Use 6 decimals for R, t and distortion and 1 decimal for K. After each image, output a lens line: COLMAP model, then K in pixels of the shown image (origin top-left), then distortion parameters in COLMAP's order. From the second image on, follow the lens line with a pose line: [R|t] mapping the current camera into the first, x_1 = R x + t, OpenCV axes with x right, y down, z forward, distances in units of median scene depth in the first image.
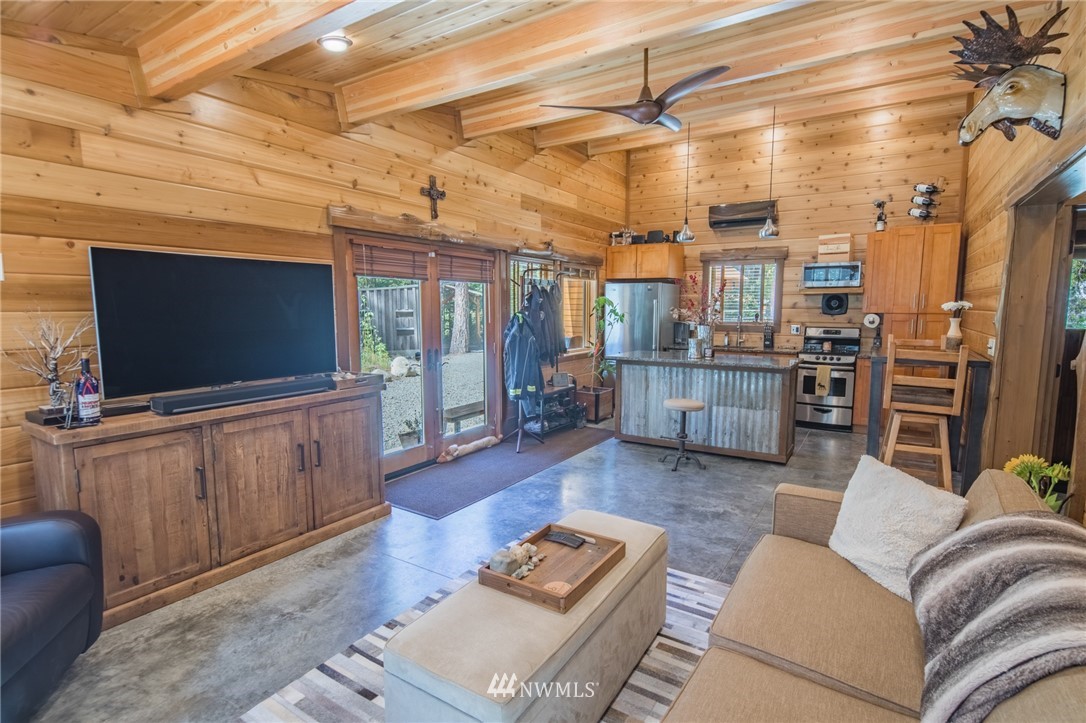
lens RADIAL K [[523.2, 0, 556.4], [0, 523.2, 363.9], [0, 0, 1]] dist [0.005268, -0.003825]
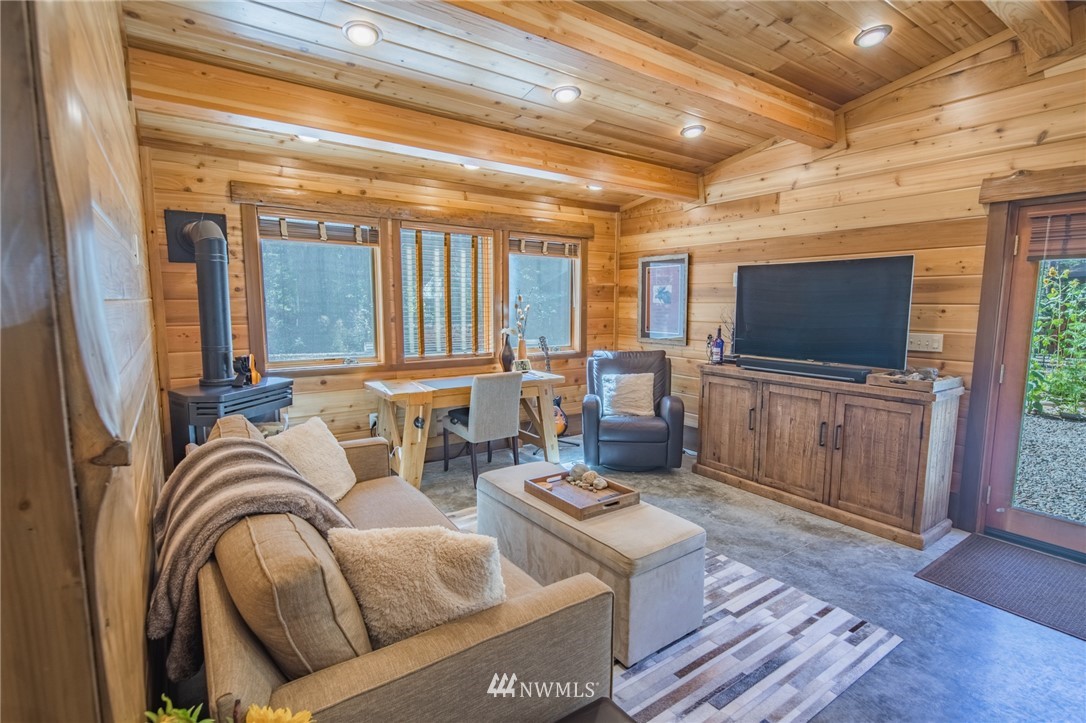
lens RADIAL K [[523.2, 0, 562.3], [0, 523.2, 363.0], [0, 0, 1]] dist [0.005268, -0.003825]
pose [[-0.369571, 0.102018, -0.923585, 0.410107], [-0.111919, 0.981831, 0.153236, -0.044896], [0.922438, 0.159999, -0.351438, 0.472307]]
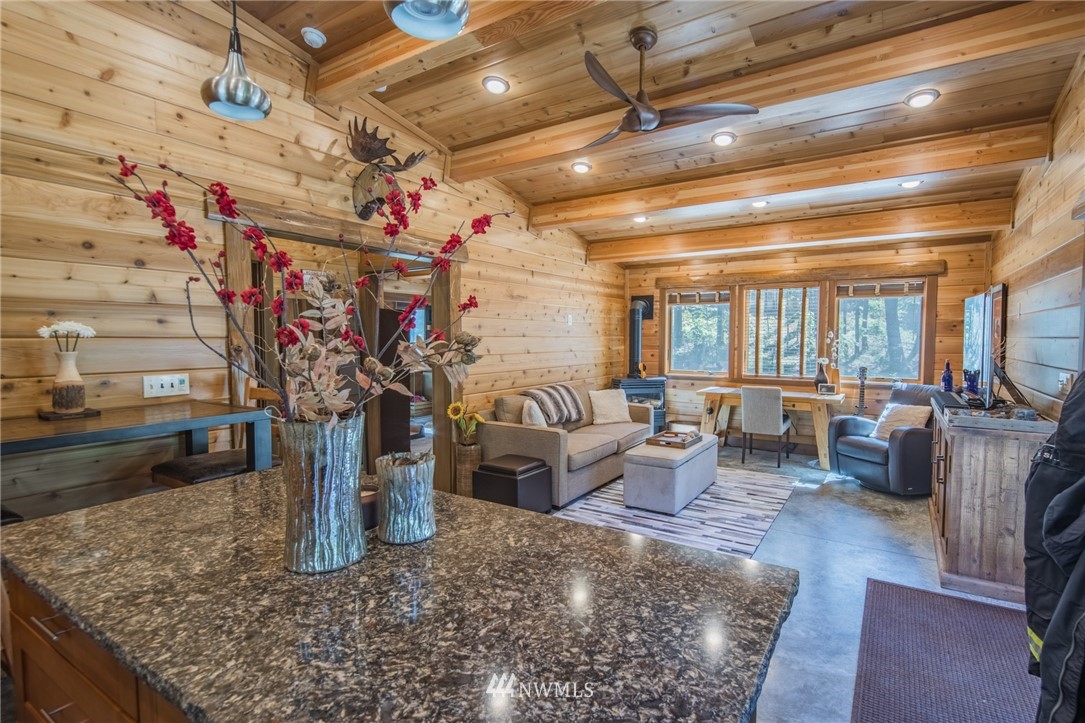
lens RADIAL K [[522.7, 0, 556.4], [0, 522.7, 365.3], [0, 0, 1]] dist [0.005268, -0.003825]
pose [[-0.999956, -0.004013, 0.008524, 0.180079], [-0.002531, 0.985898, 0.167330, -0.123404], [-0.009075, 0.167301, -0.985864, 1.143704]]
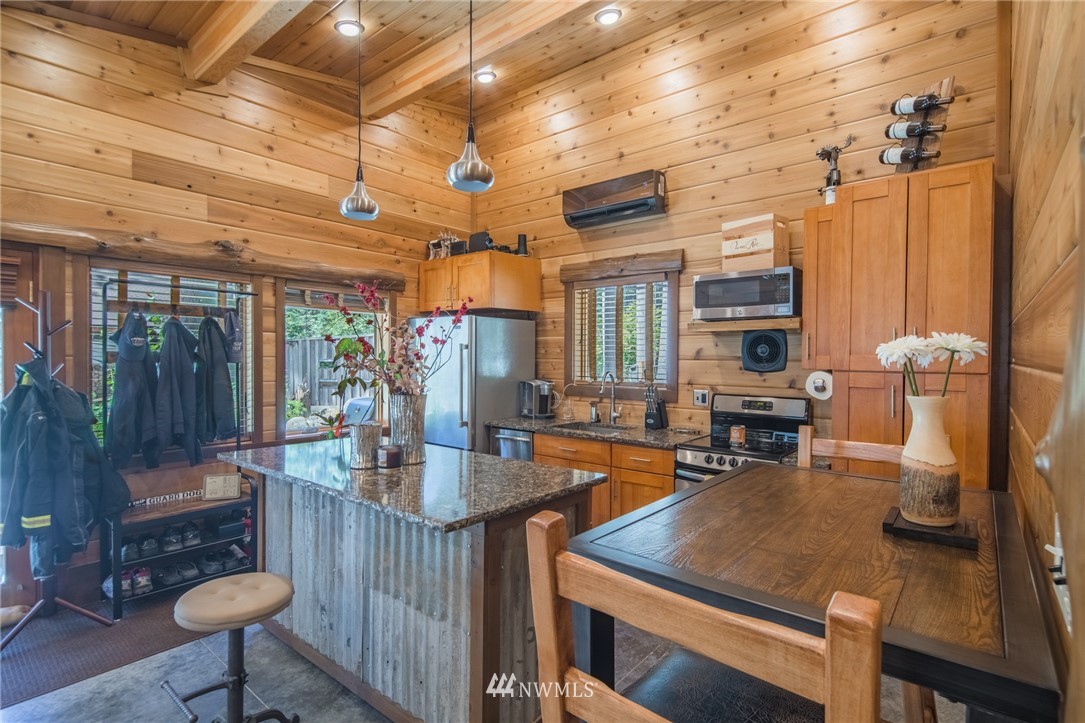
lens RADIAL K [[522.7, 0, 558.5], [0, 522.7, 365.1], [0, 0, 1]] dist [0.005268, -0.003825]
pose [[0.992915, 0.006368, -0.118652, 0.448348], [-0.017632, 0.995404, -0.094123, -0.054955], [0.117508, 0.095548, 0.988465, 0.525868]]
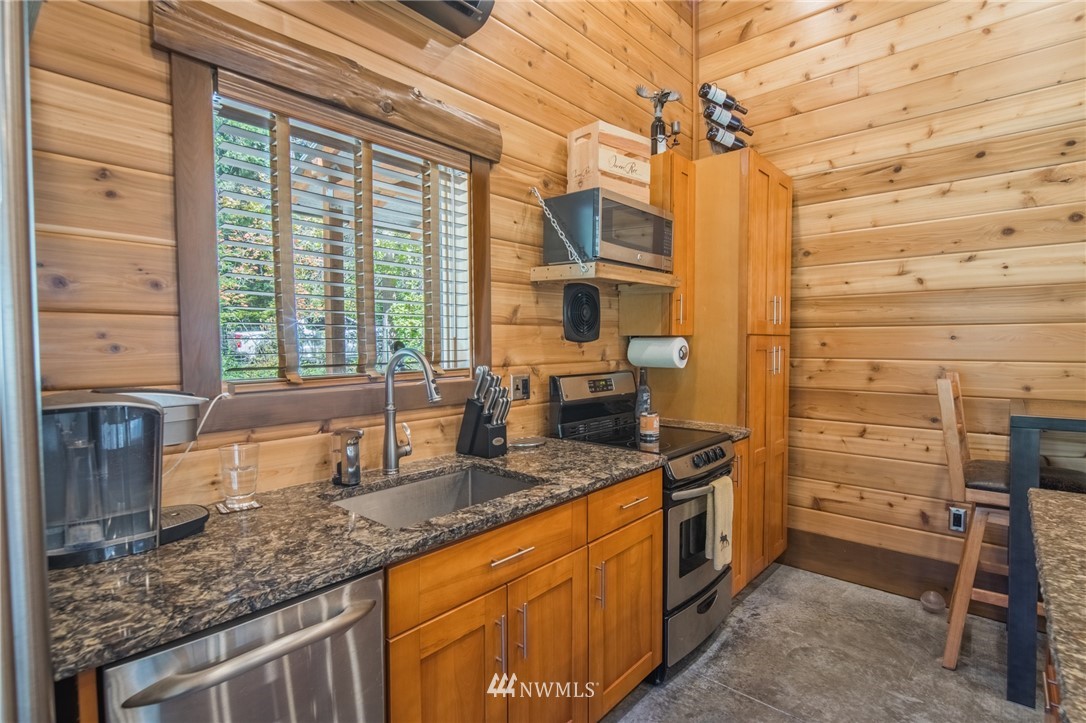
lens RADIAL K [[523.2, 0, 560.2], [0, 523.2, 362.4], [0, 0, 1]] dist [0.005268, -0.003825]
pose [[0.151445, -0.040916, 0.987618, 0.154907], [0.115751, 0.993003, 0.023389, -0.103478], [-0.981665, 0.110775, 0.155122, 1.107090]]
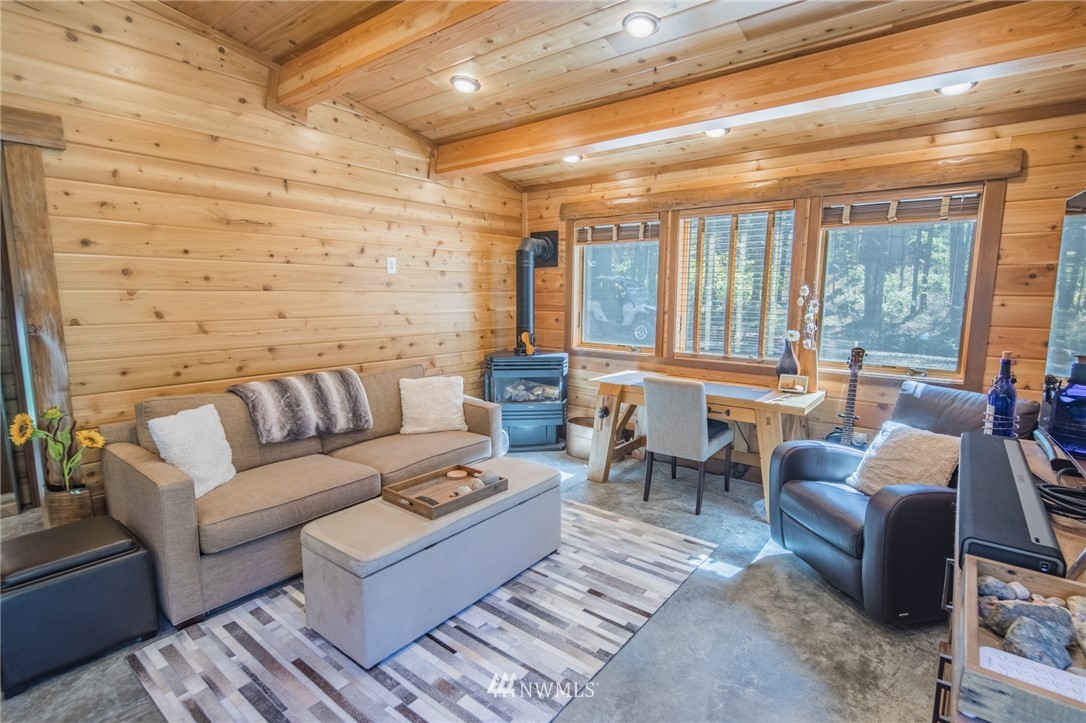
lens RADIAL K [[523.2, 0, 556.8], [0, 523.2, 365.6], [0, 0, 1]] dist [0.005268, -0.003825]
pose [[-0.995730, -0.022690, 0.089482, -0.128965], [0.000409, 0.968229, 0.250065, -0.078709], [-0.092313, 0.249034, -0.964085, 0.733298]]
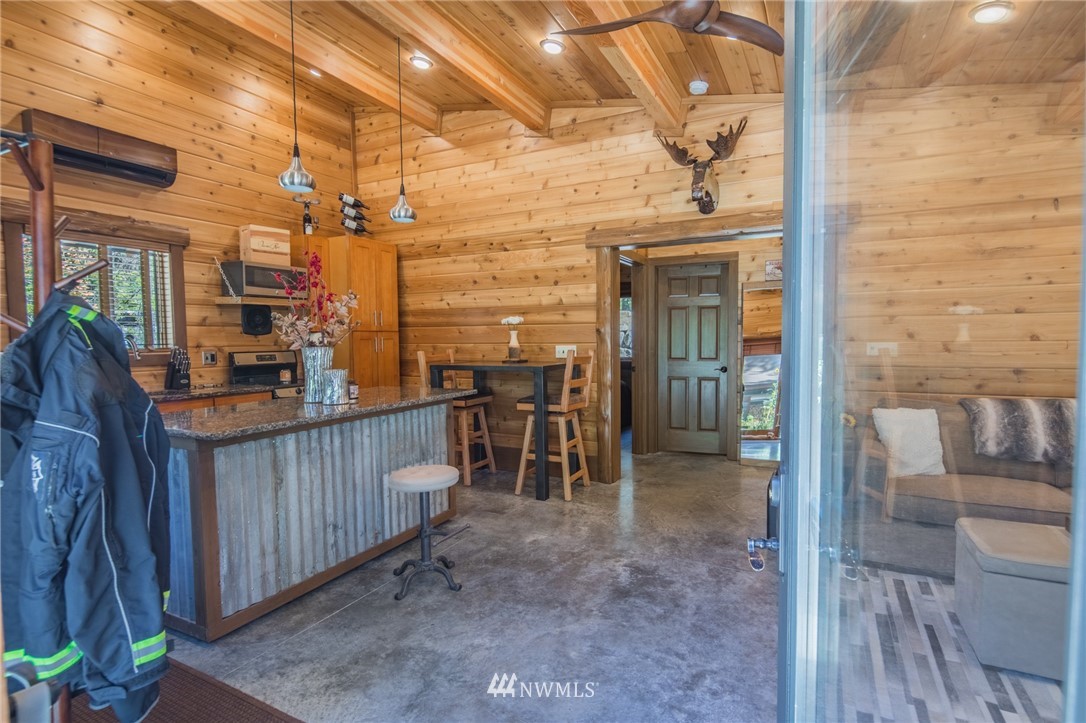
lens RADIAL K [[523.2, 0, 560.9], [0, 523.2, 363.7], [0, 0, 1]] dist [0.005268, -0.003825]
pose [[-0.097861, -0.052006, 0.993840, -0.292487], [0.120291, 0.990694, 0.063686, -0.056615], [-0.987903, 0.125783, -0.090694, 0.749592]]
